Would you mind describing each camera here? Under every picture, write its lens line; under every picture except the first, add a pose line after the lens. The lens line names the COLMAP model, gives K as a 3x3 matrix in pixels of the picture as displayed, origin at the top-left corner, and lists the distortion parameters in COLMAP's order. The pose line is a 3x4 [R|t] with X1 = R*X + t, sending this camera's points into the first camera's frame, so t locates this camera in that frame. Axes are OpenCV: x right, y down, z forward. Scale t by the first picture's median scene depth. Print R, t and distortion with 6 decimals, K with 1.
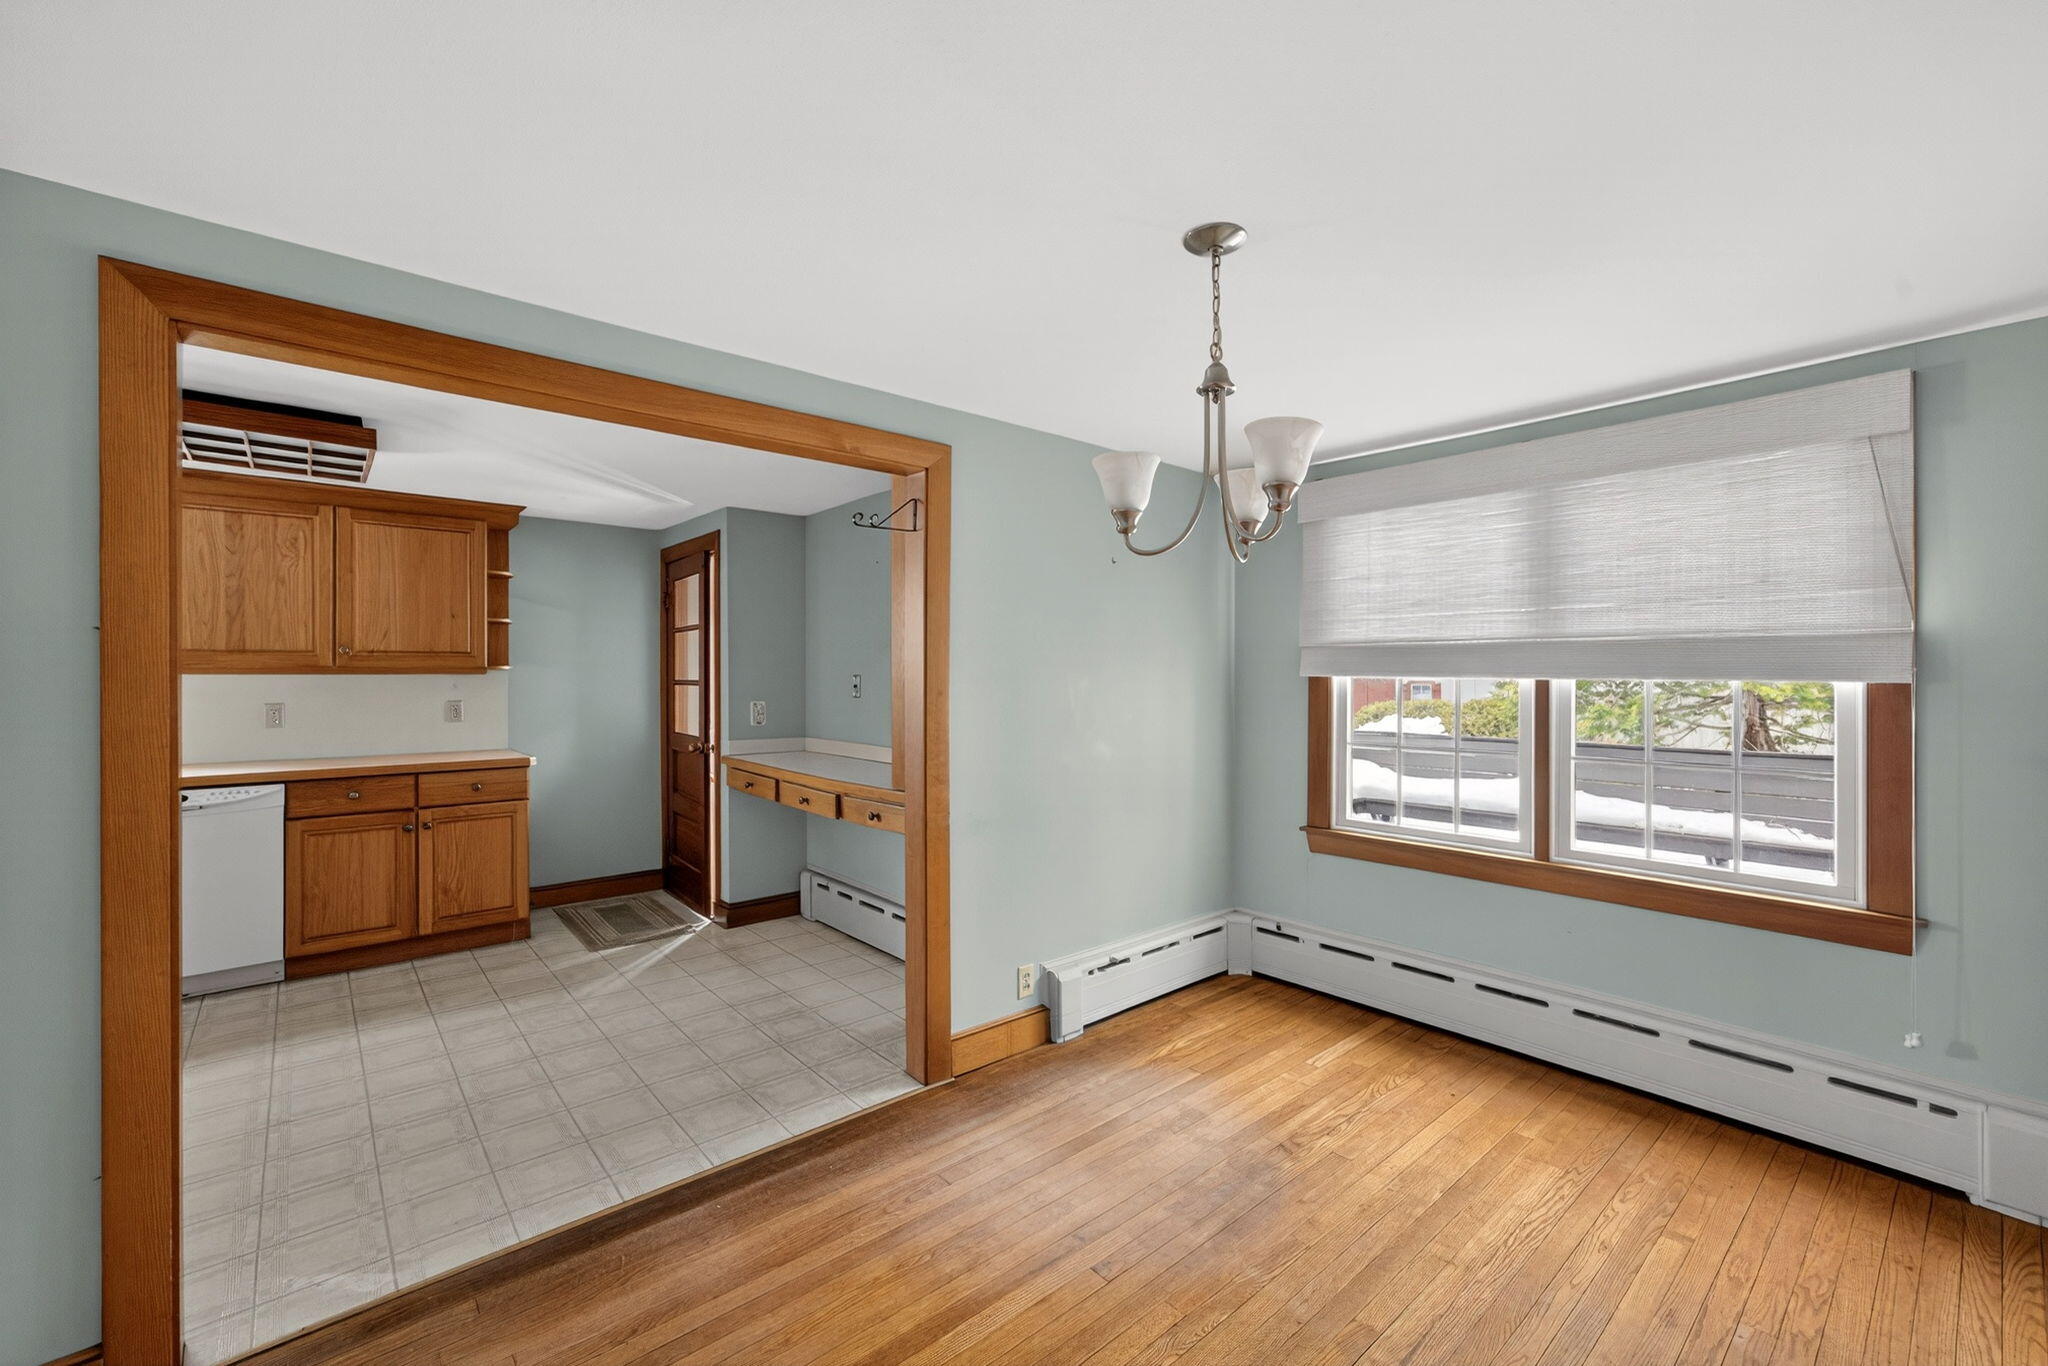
lens RADIAL K [[827.5, 0, 1026.1], [0, 827.5, 669.6], [0, 0, 1]] dist [-0.019575, 0.008907]
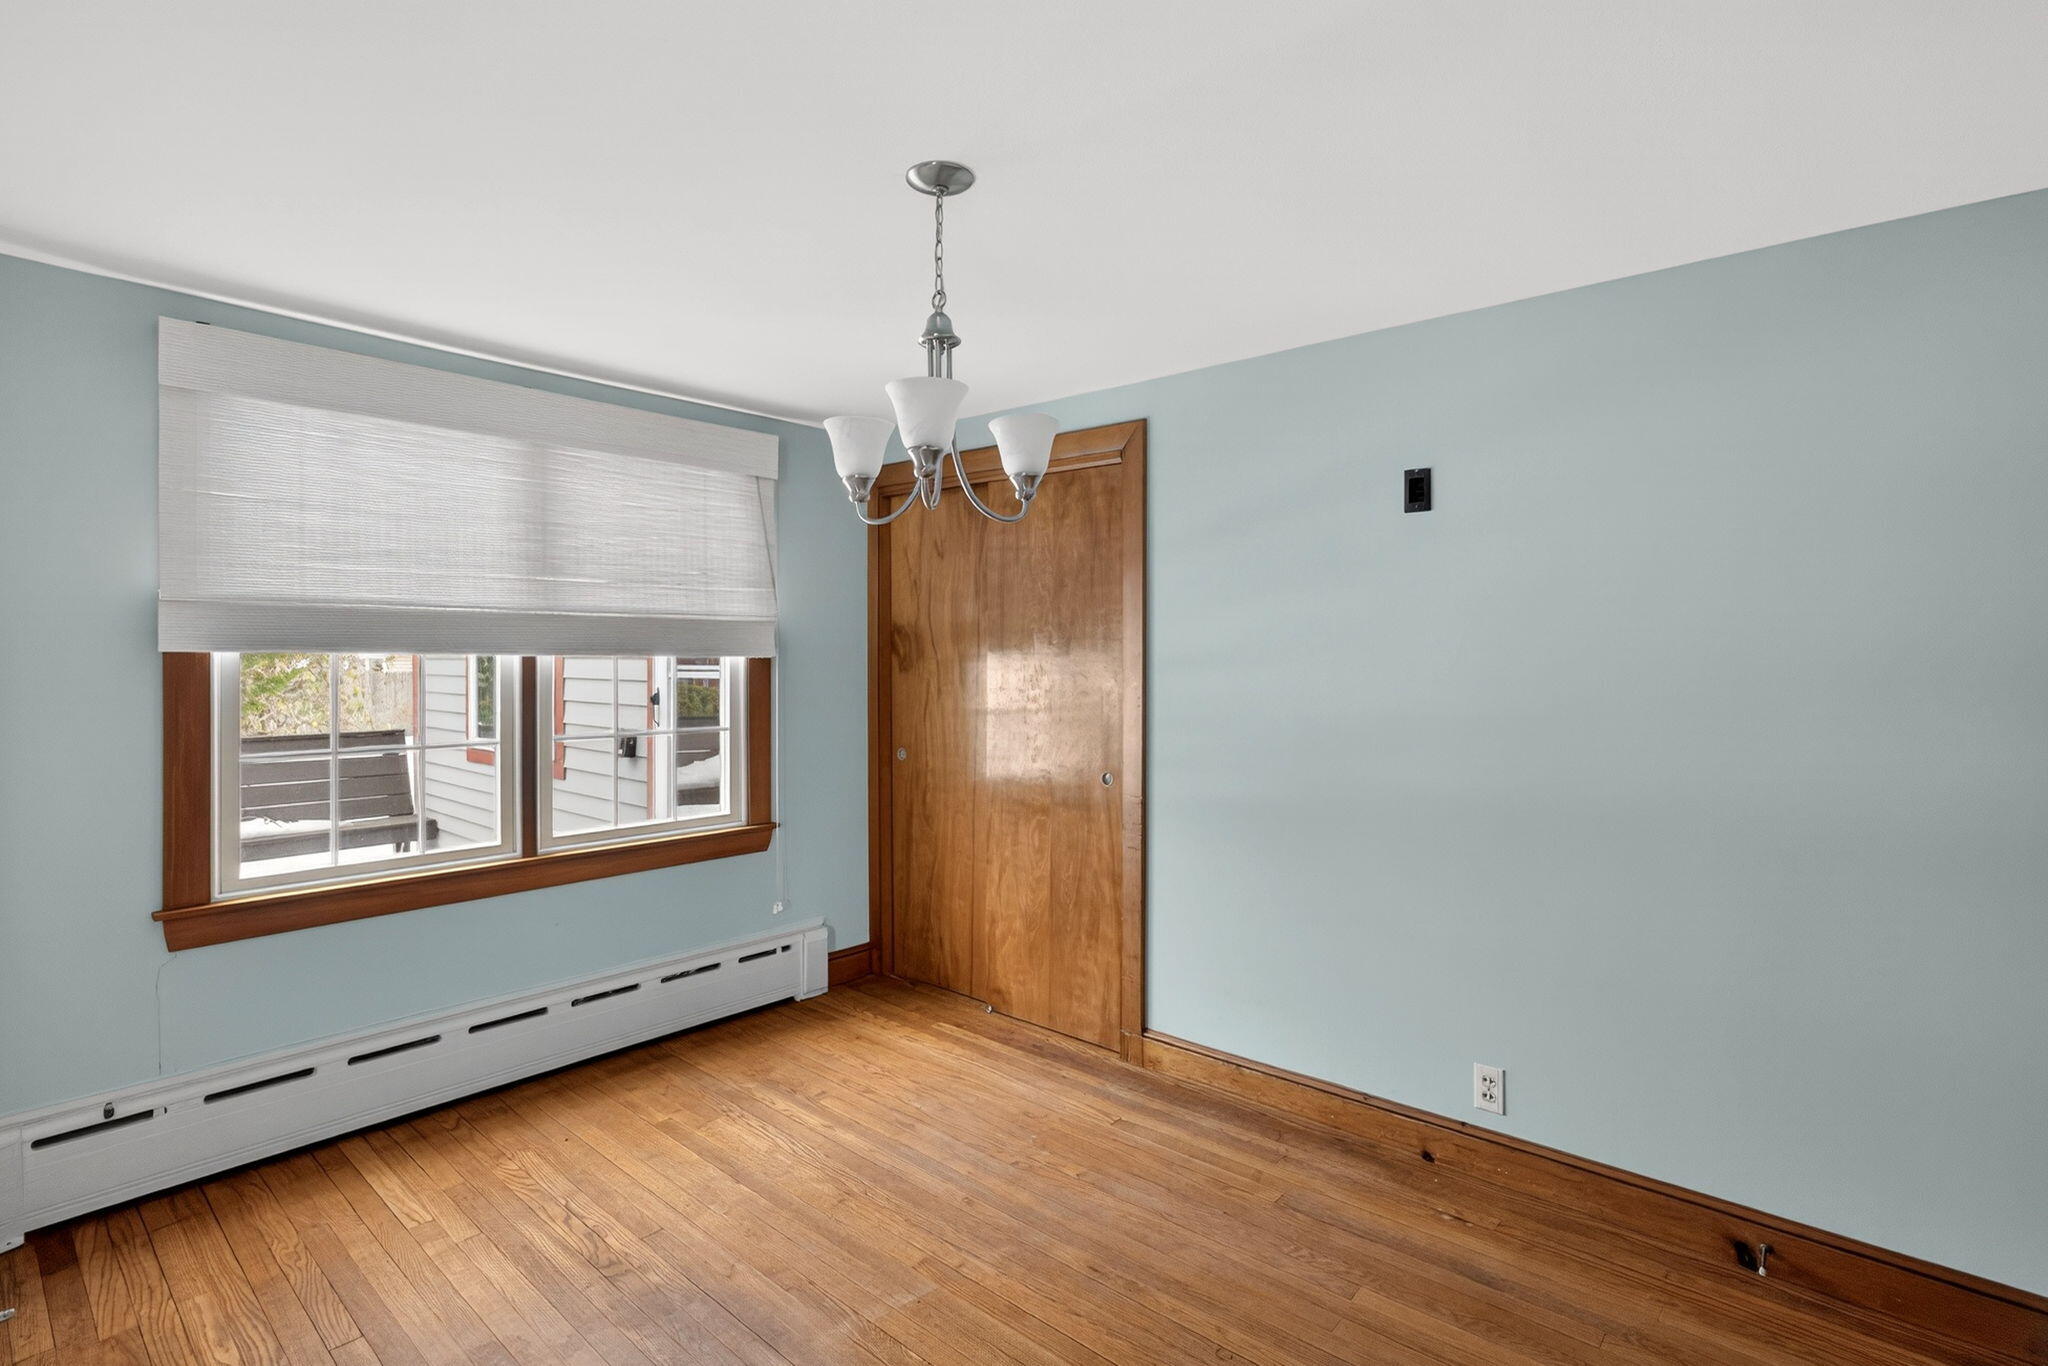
lens RADIAL K [[998.8, 0, 987.5], [0, 998.8, 653.6], [0, 0, 1]] dist [-0.000722, 0.000030]
pose [[-0.106817, -0.000136, 0.994279, -0.540335], [-0.008683, 0.999962, -0.000796, 0.006262], [-0.994241, -0.008718, -0.106814, 0.647444]]
